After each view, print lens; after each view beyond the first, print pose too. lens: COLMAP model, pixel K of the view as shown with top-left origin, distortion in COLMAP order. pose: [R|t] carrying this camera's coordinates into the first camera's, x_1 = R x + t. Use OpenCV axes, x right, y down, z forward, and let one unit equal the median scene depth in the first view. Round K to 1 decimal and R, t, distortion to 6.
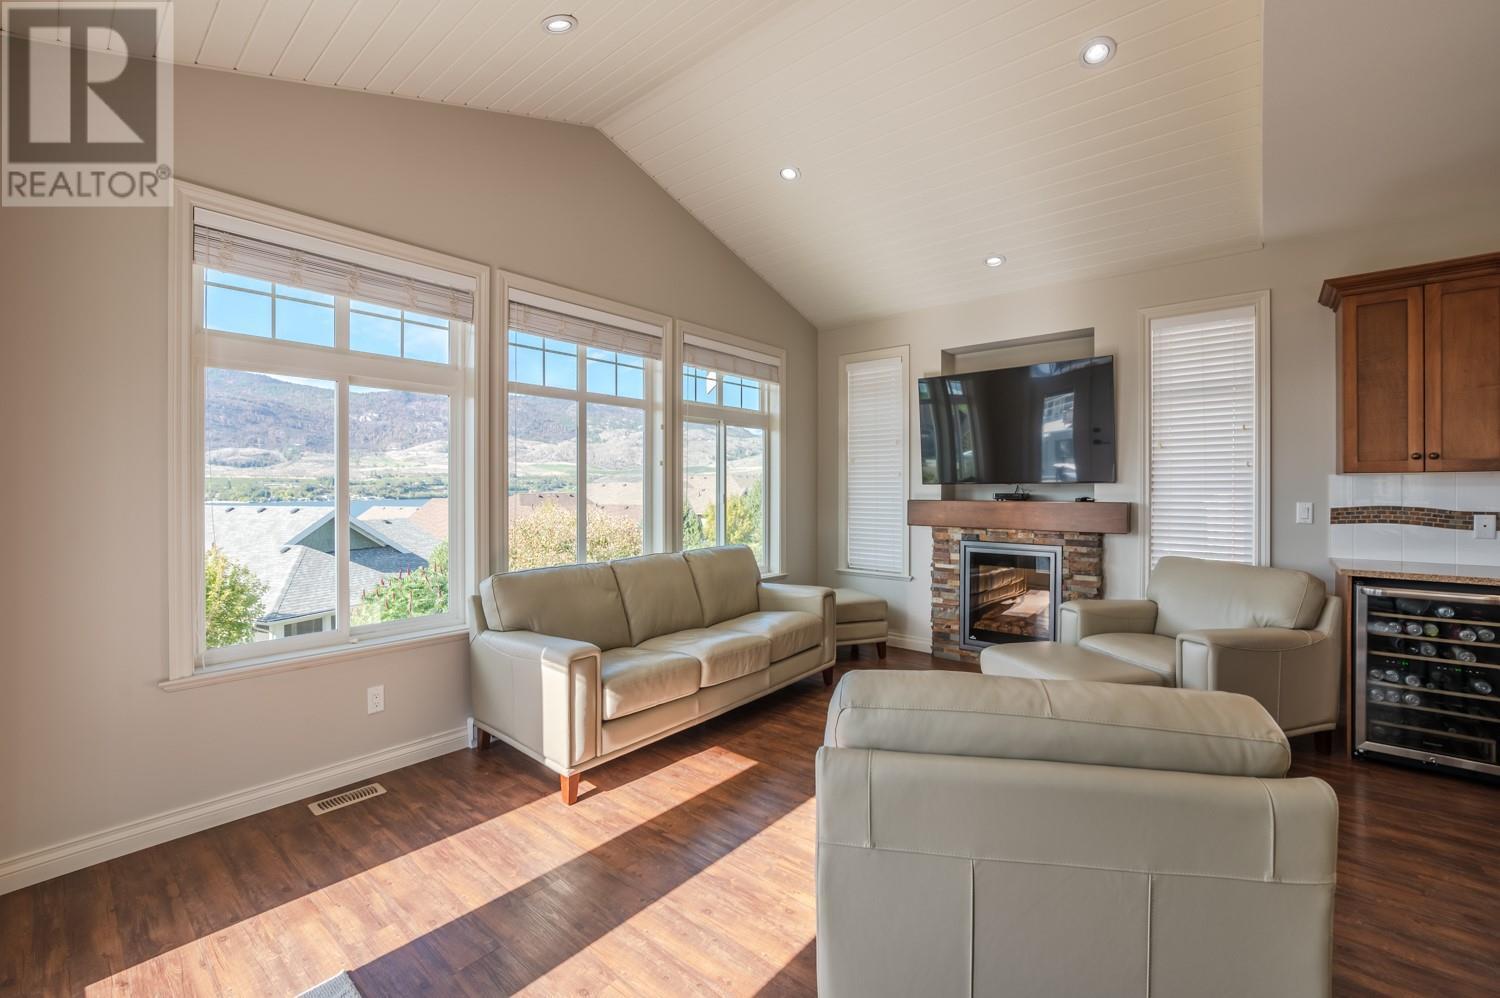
lens RADIAL K [[614.1, 0, 745.1], [0, 614.1, 487.8], [0, 0, 1]] dist [-0.031380, 0.010211]
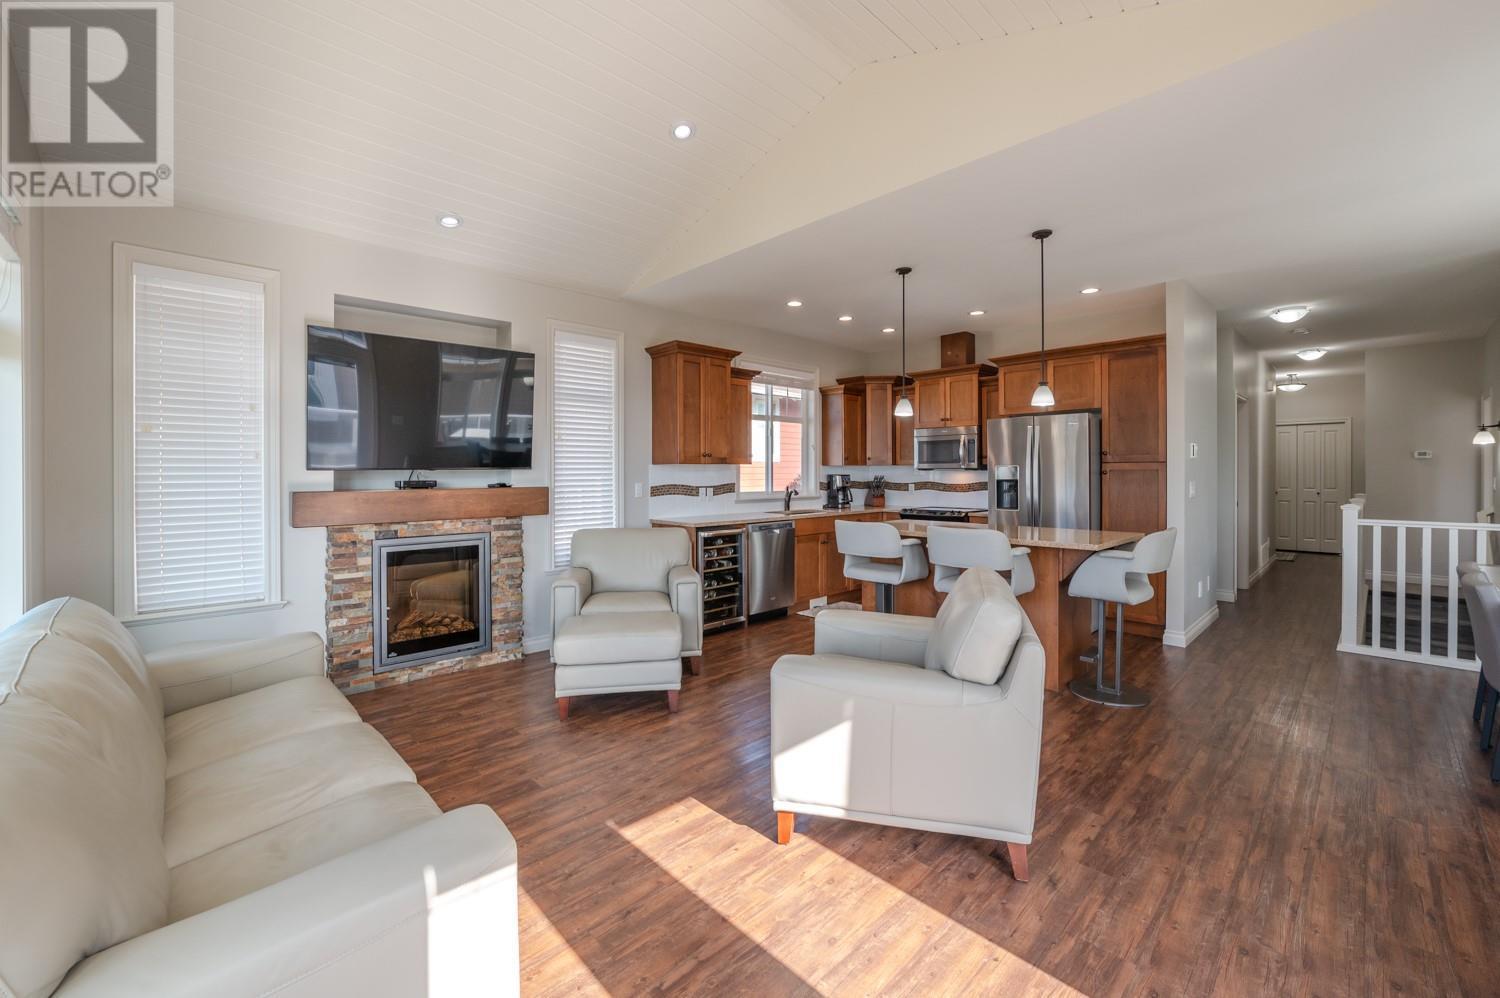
lens RADIAL K [[614.2, 0, 759.3], [0, 614.2, 474.1], [0, 0, 1]] dist [-0.023924, 0.000126]
pose [[0.091966, -0.003267, 0.995757, -0.551158], [0.003747, 0.999989, 0.002935, -0.001476], [-0.995755, 0.003461, 0.091978, 0.580012]]
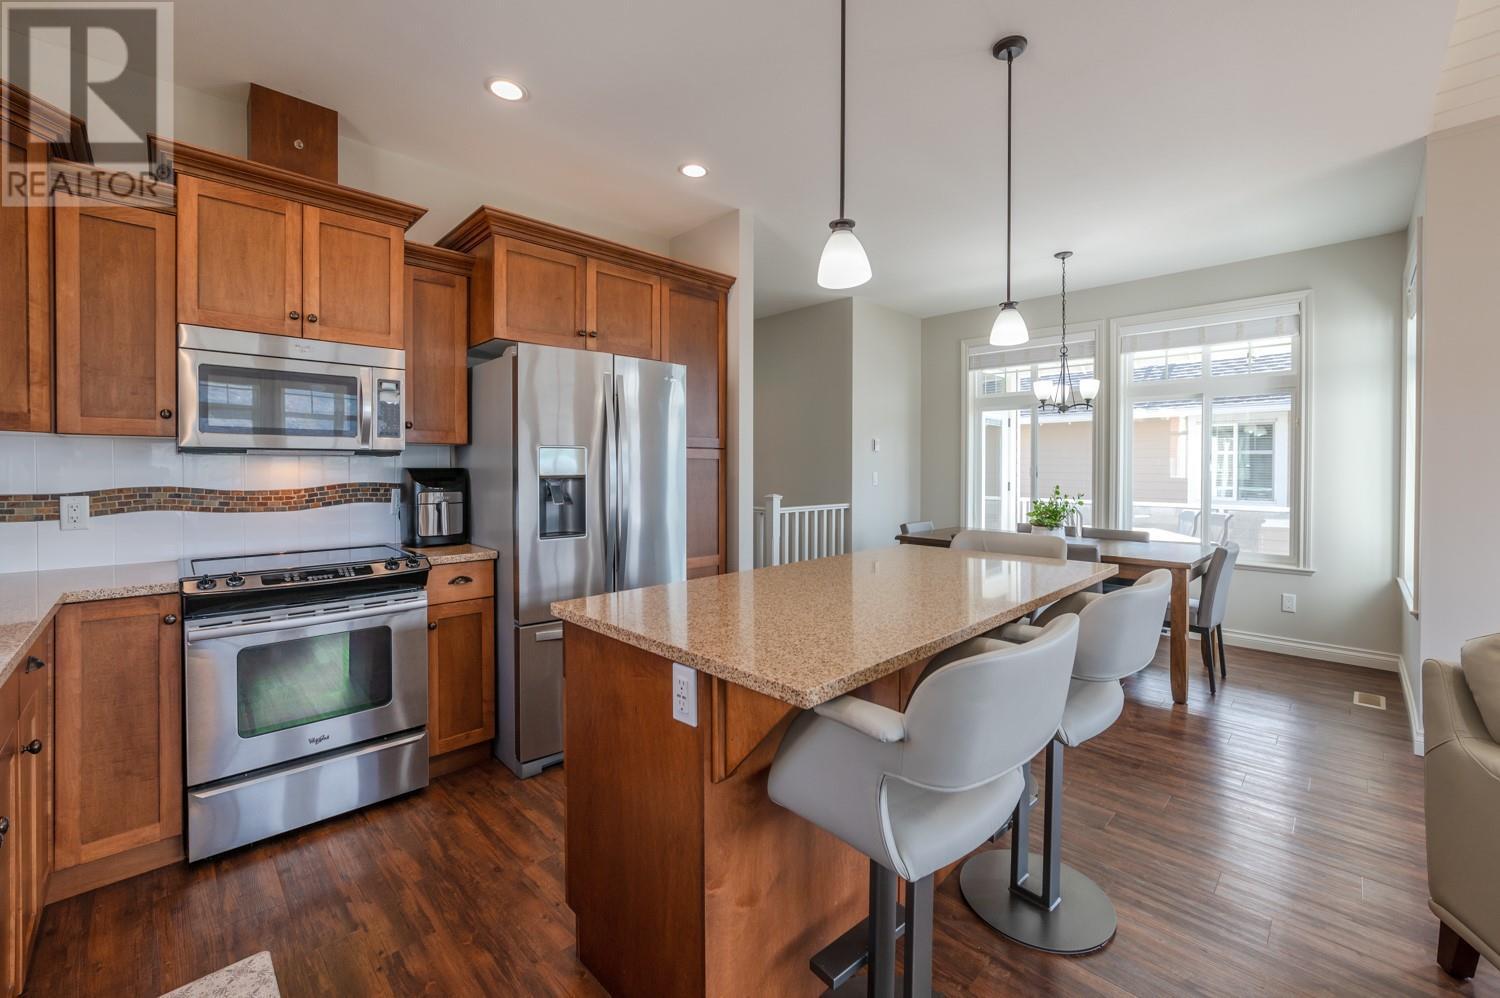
lens RADIAL K [[605.4, 0, 739.5], [0, 605.4, 474.7], [0, 0, 1]] dist [-0.019974, 0.000310]
pose [[-0.995971, -0.002084, 0.089657, 0.813655], [-0.000935, 0.999917, 0.012860, 0.008712], [-0.089676, 0.012724, -0.995890, 0.818559]]
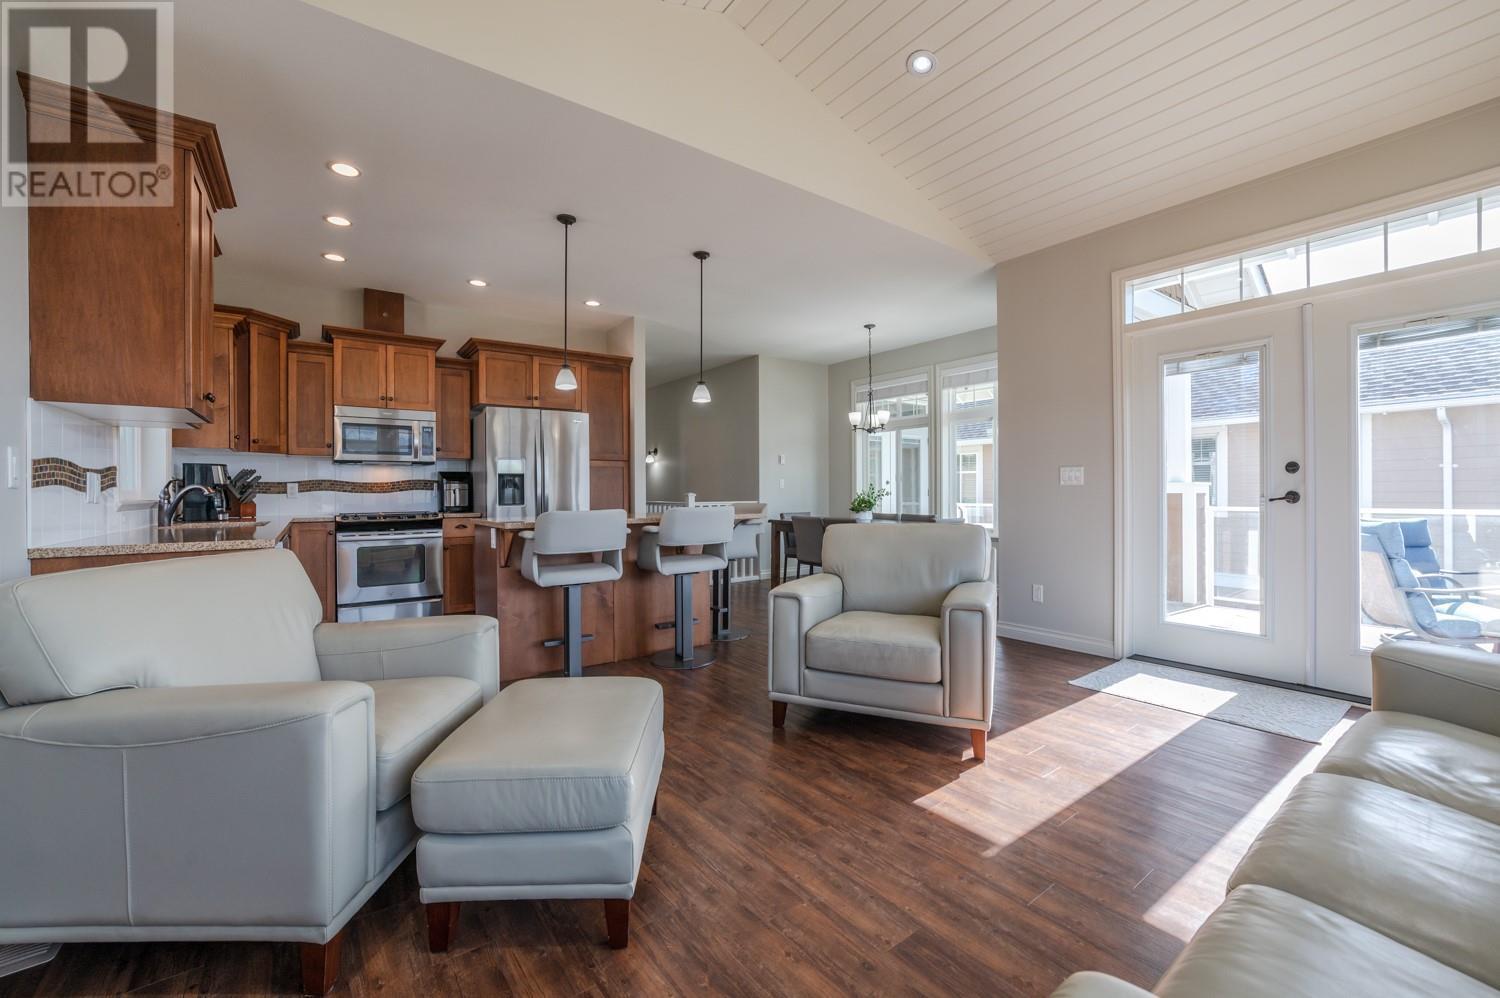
lens RADIAL K [[601.1, 0, 752.9], [0, 601.1, 494.6], [0, 0, 1]] dist [-0.028340, -0.000036]
pose [[-0.975113, 0.007898, 0.221567, 0.205218], [0.008969, 0.999952, 0.003831, 0.070845], [-0.221526, 0.005722, -0.975138, 1.374079]]
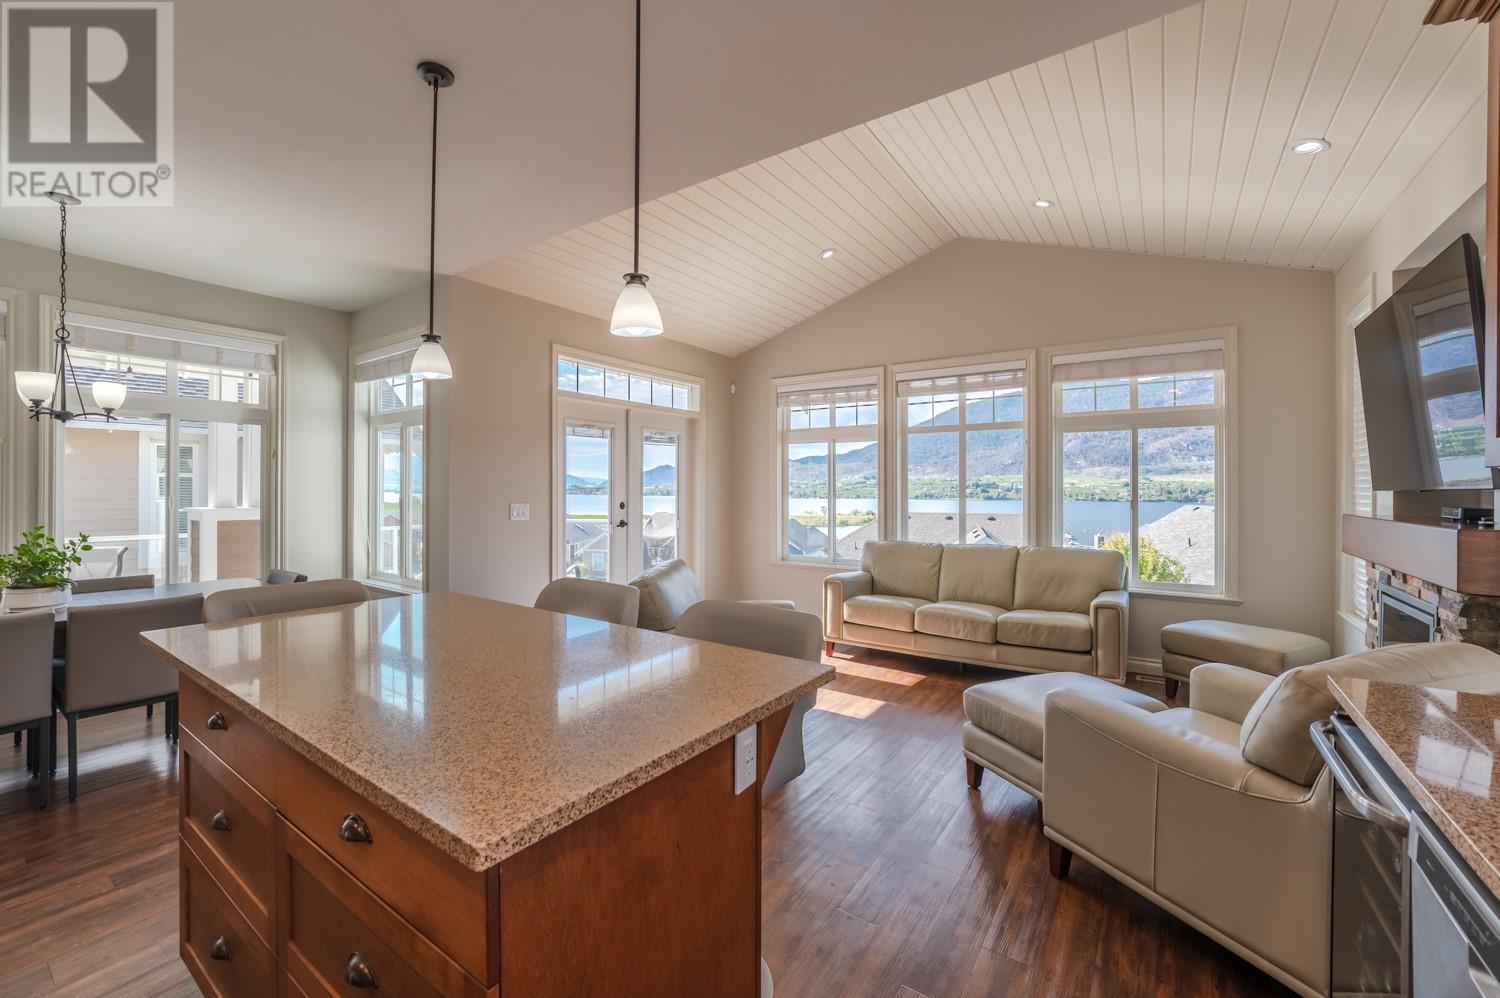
lens RADIAL K [[604.5, 0, 758.5], [0, 604.5, 481.8], [0, 0, 1]] dist [-0.035573, 0.011461]
pose [[0.107264, -0.011551, -0.994163, 1.216773], [-0.001658, 0.999929, -0.011797, -0.008239], [0.994229, 0.002914, 0.107238, 0.436773]]
